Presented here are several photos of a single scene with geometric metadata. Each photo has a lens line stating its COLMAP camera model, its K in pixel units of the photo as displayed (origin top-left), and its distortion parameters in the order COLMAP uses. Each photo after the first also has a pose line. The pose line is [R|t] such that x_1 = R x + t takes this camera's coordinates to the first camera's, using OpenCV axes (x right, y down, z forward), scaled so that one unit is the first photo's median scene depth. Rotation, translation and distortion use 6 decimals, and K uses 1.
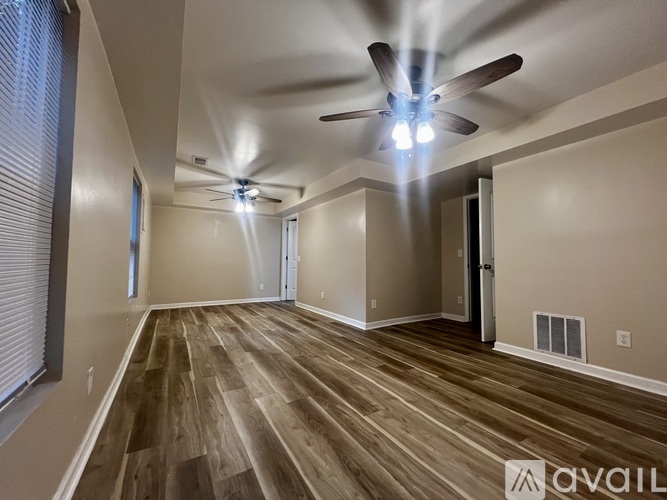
lens RADIAL K [[266.2, 0, 333.5], [0, 266.2, 250.0], [0, 0, 1]] dist [-0.001678, 0.000143]
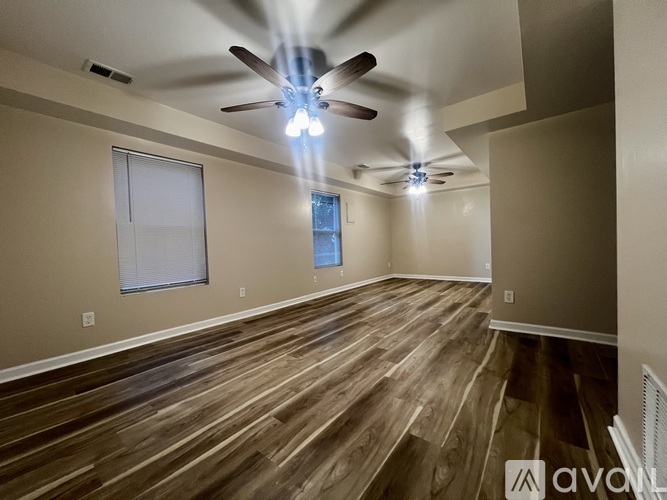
lens RADIAL K [[266.2, 0, 333.5], [0, 266.2, 250.0], [0, 0, 1]] dist [-0.001678, 0.000143]
pose [[0.353720, 0.007703, -0.935320, 1.191341], [0.079657, 0.996085, 0.038329, 0.028992], [0.931953, -0.088063, 0.351722, 0.613943]]
